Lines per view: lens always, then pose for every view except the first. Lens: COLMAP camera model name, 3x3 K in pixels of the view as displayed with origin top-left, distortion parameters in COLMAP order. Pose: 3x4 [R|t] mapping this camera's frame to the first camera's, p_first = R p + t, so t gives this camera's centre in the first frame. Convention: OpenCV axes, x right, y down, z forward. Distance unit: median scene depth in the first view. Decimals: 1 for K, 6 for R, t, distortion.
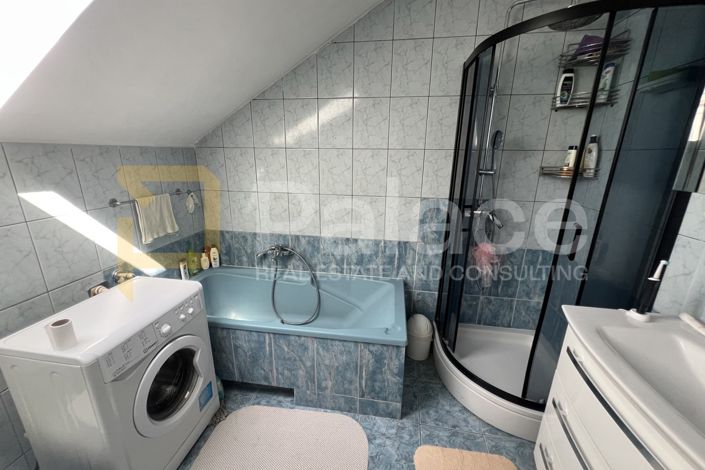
lens RADIAL K [[283.2, 0, 352.3], [0, 283.2, 234.8], [0, 0, 1]] dist [-0.000149, 0.000244]
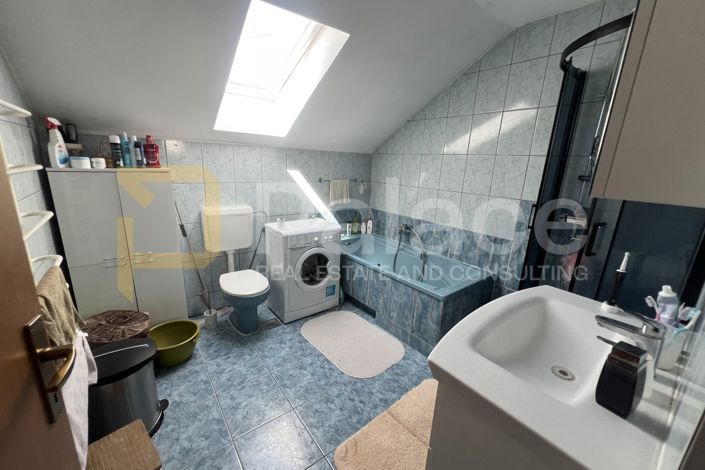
lens RADIAL K [[283.2, 0, 351.1], [0, 283.2, 236.2], [0, 0, 1]] dist [-0.000149, 0.000244]
pose [[0.735566, 0.194042, -0.649068, 0.592094], [-0.223185, 0.974025, 0.038262, 0.129340], [0.639633, 0.116718, 0.759767, -0.267721]]
